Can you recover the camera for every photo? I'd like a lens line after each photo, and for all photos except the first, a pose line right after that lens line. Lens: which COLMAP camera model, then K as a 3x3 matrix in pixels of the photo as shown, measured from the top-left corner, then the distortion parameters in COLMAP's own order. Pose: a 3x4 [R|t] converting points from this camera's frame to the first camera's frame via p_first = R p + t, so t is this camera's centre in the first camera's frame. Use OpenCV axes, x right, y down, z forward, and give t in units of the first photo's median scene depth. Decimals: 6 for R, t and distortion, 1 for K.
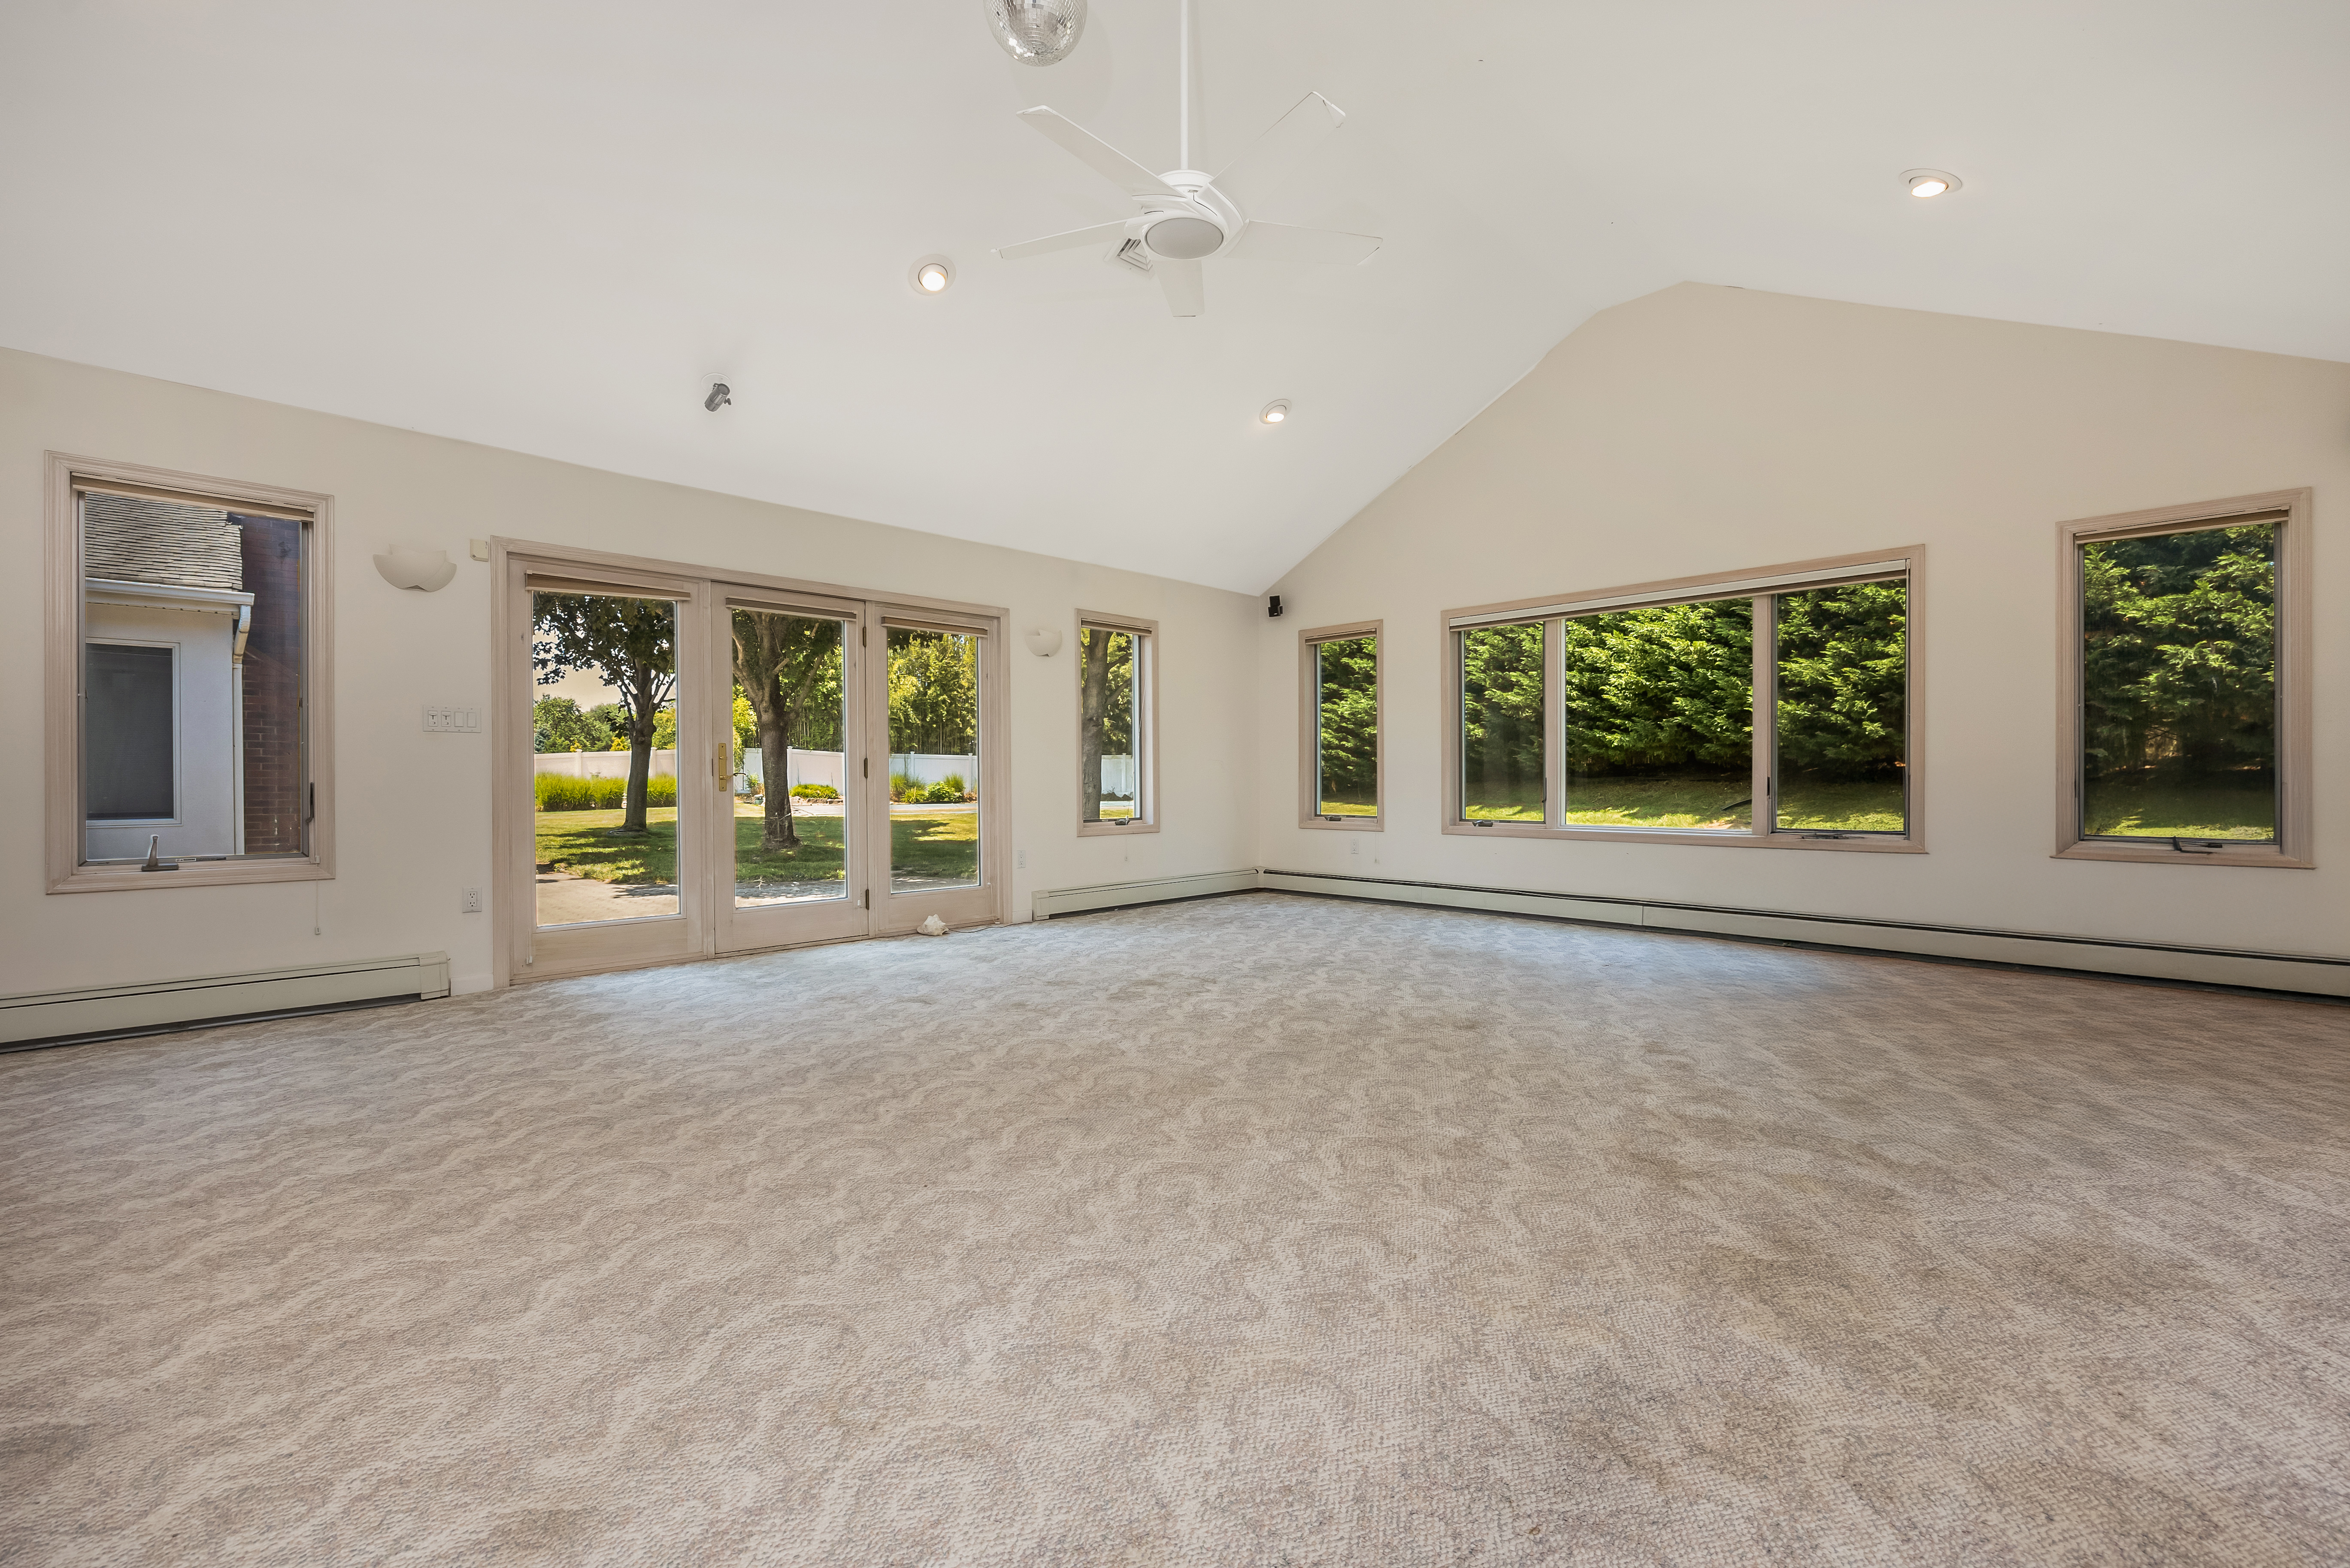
lens RADIAL K [[976.6, 0, 1177.7], [0, 976.6, 788.5], [0, 0, 1]] dist [-0.004515, 0.000197]
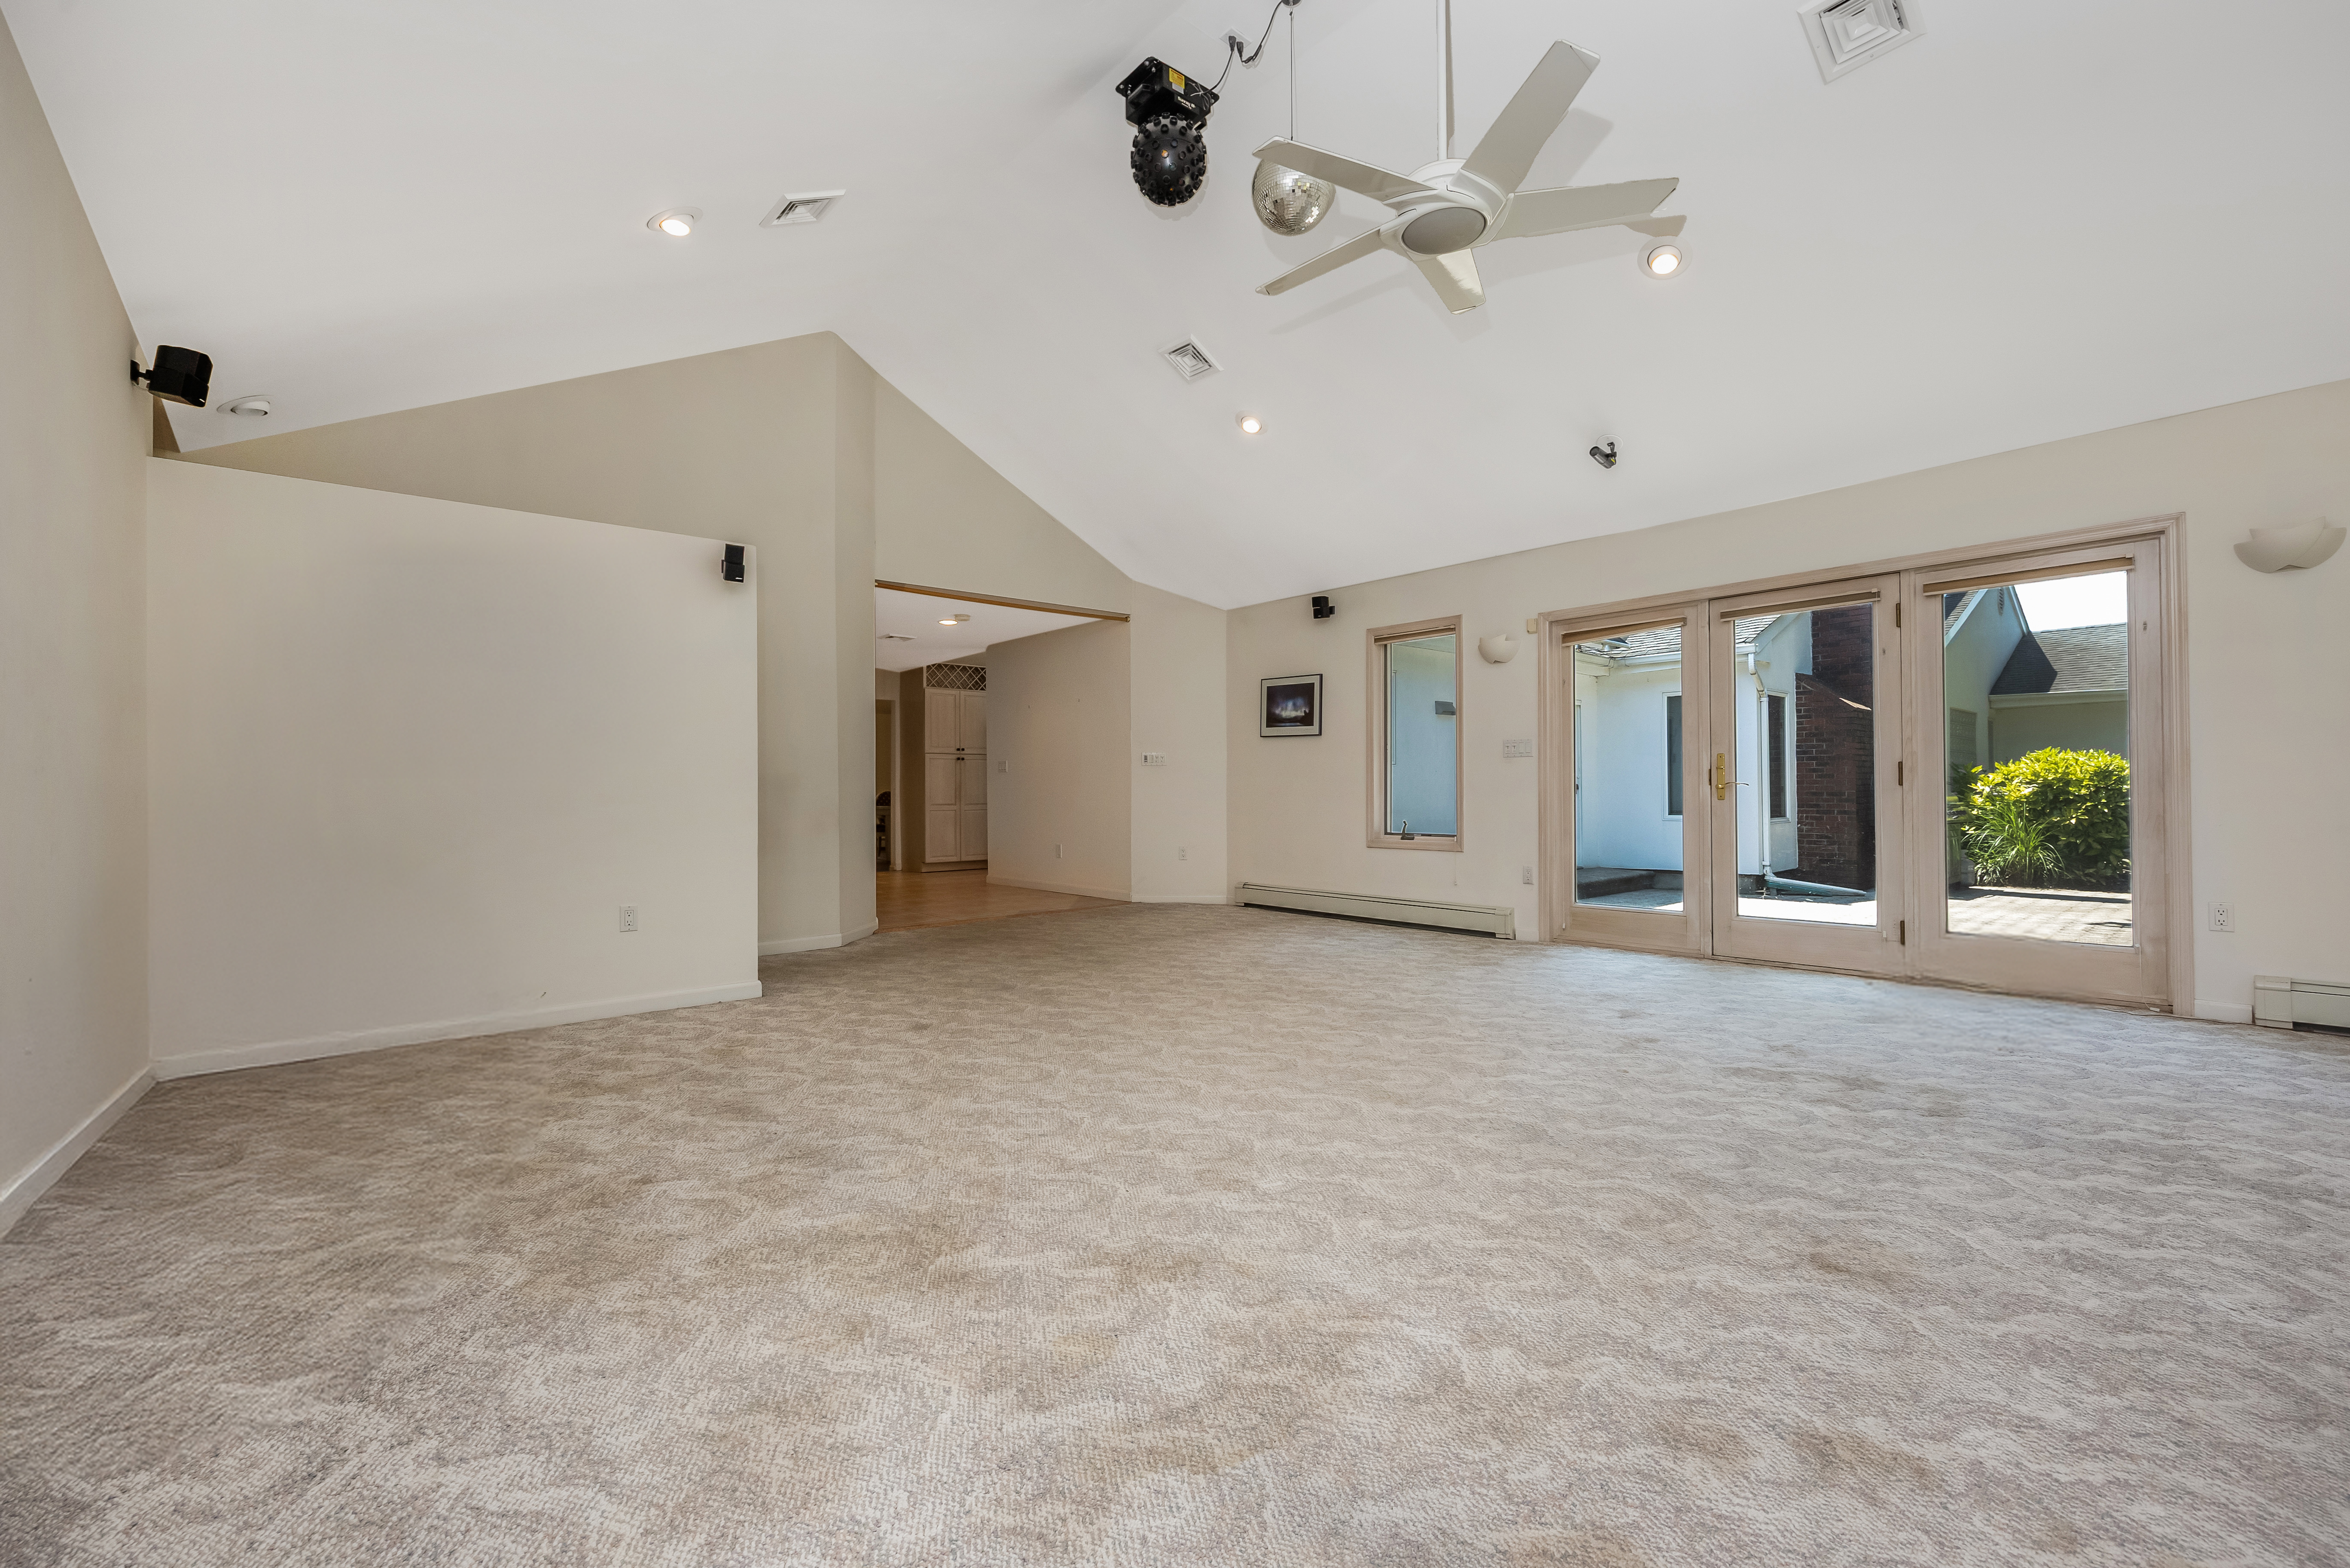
lens RADIAL K [[976.6, 0, 1177.7], [0, 976.6, 788.5], [0, 0, 1]] dist [-0.004515, 0.000197]
pose [[-0.064572, -0.000717, -0.997913, 1.092032], [0.000739, 0.999999, -0.000766, -0.015996], [0.997913, -0.000787, -0.064571, 0.884473]]
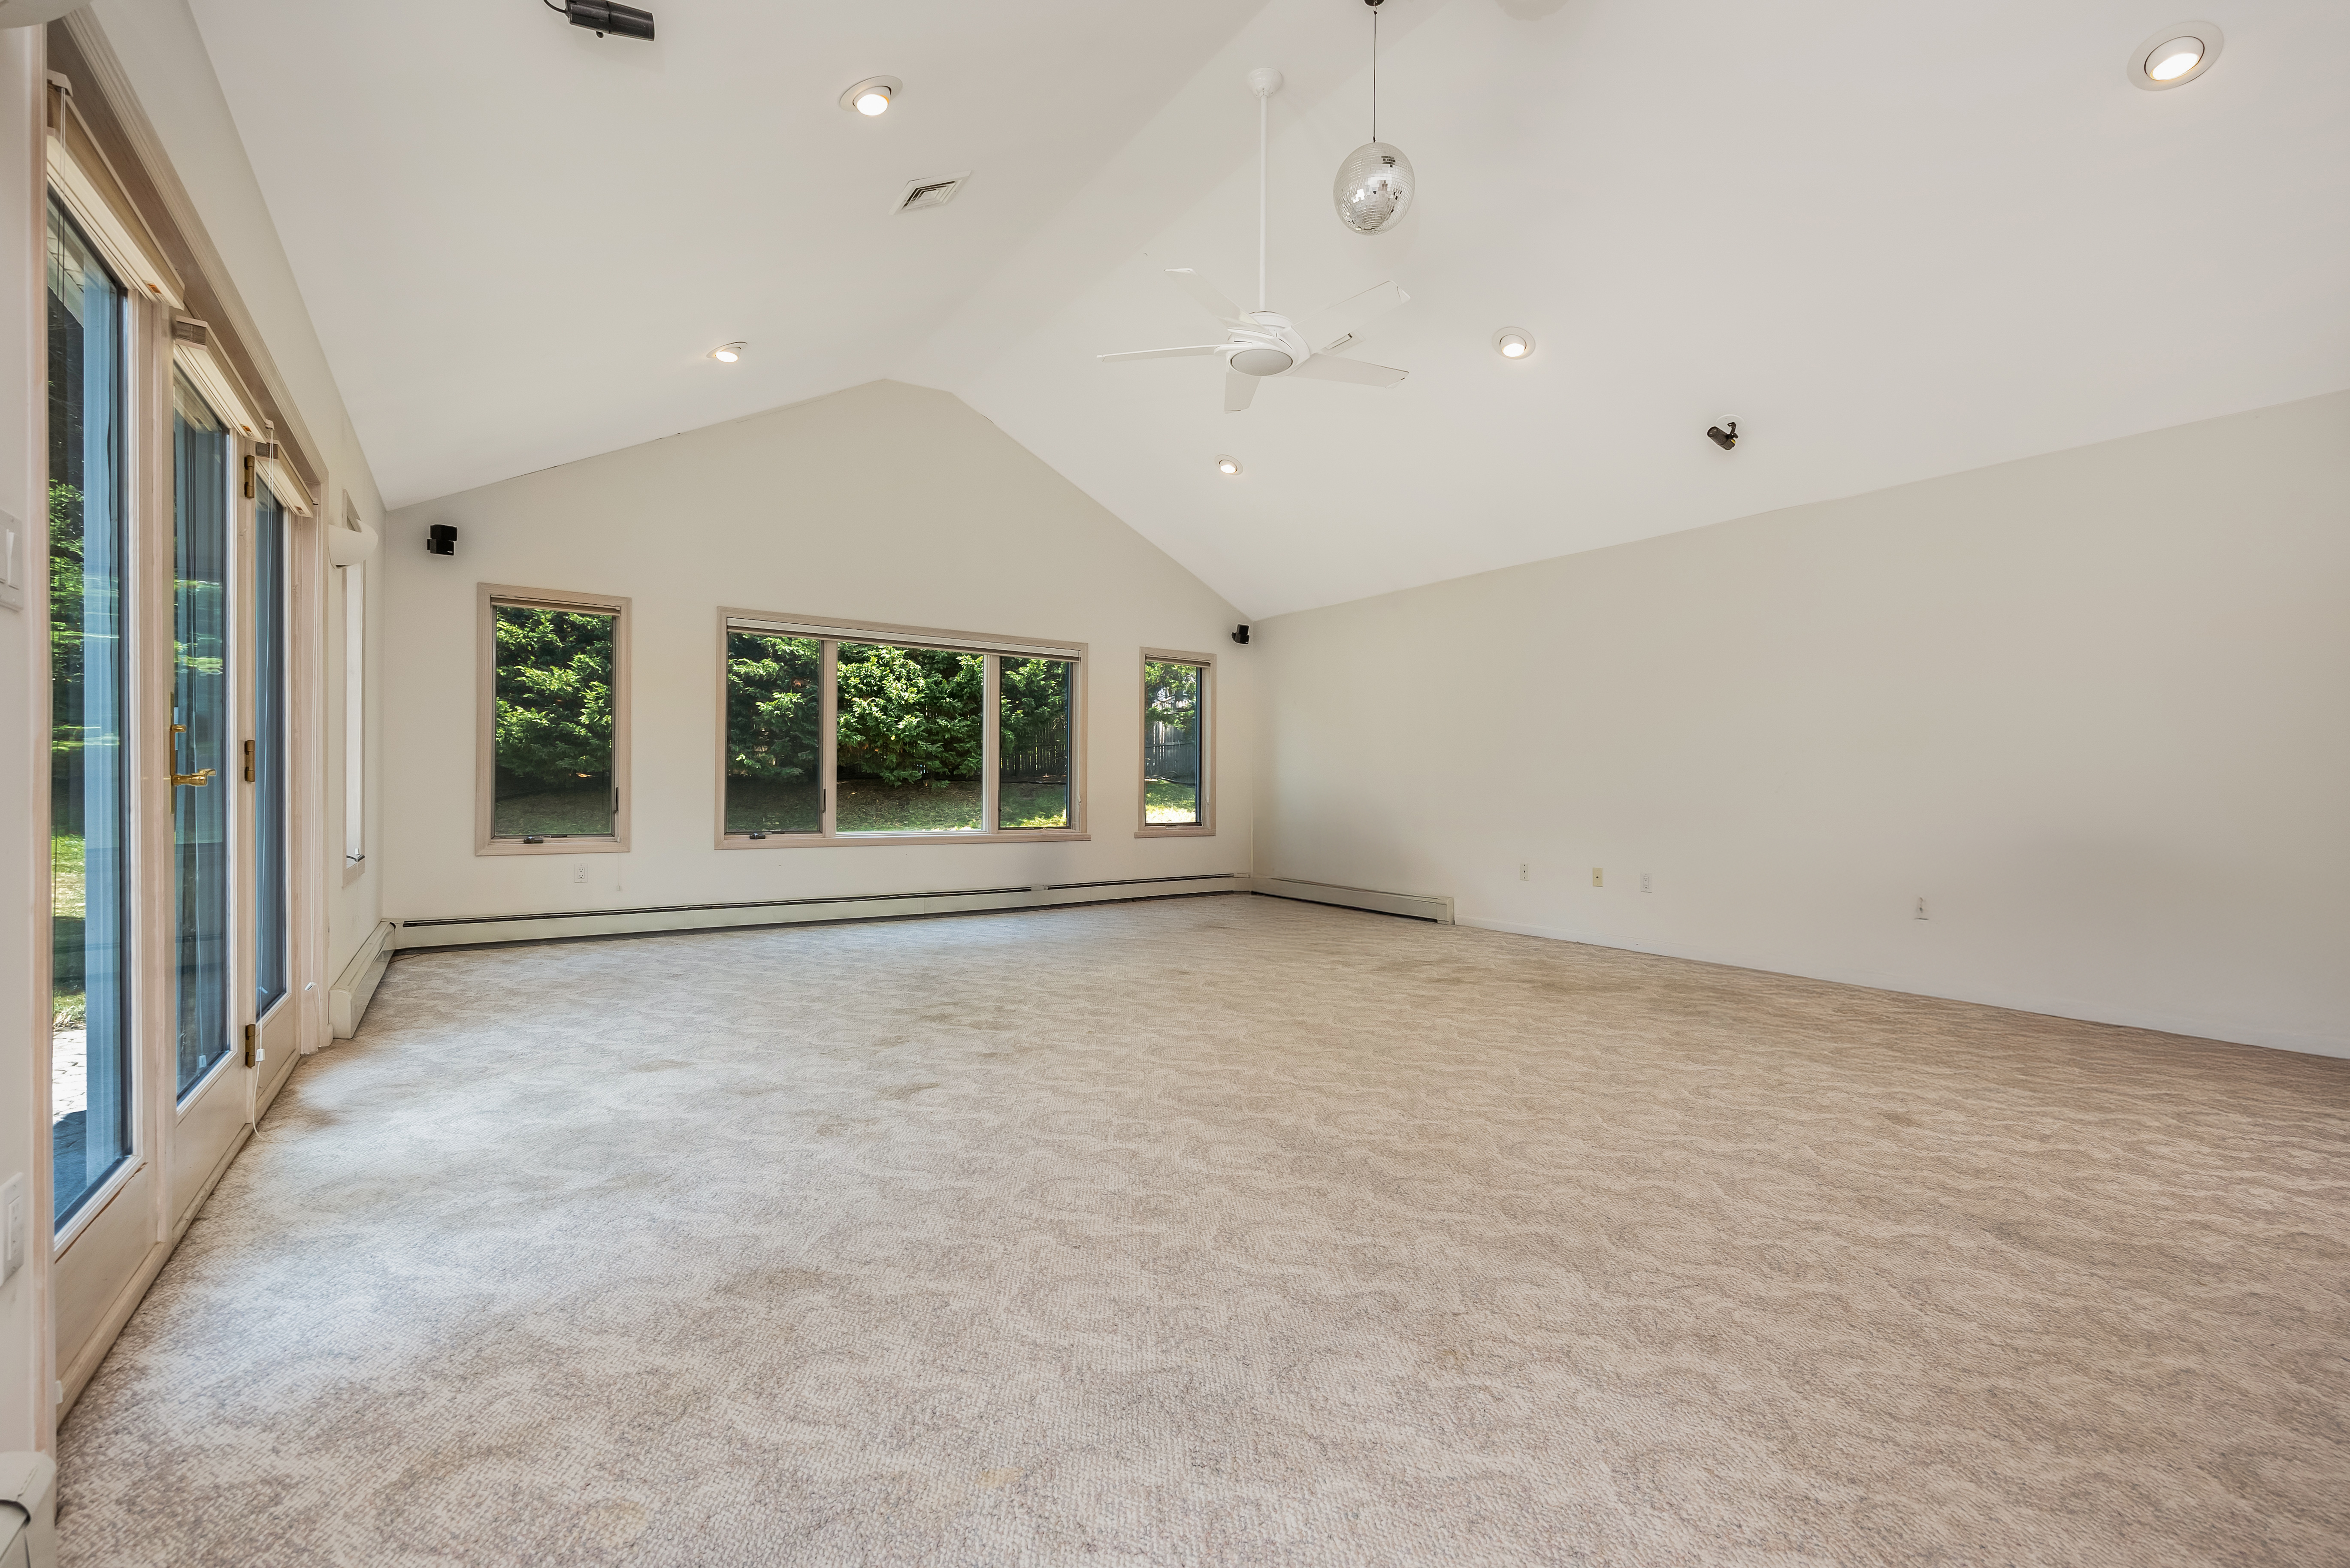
lens RADIAL K [[1007.7, 0, 1201.2], [0, 1007.7, 791.8], [0, 0, 1]] dist [0.017824, -0.000002]
pose [[0.171305, 0.002207, 0.985216, -1.421203], [0.003648, 0.999989, -0.002875, -0.007448], [-0.985211, 0.004086, 0.171295, 0.946608]]
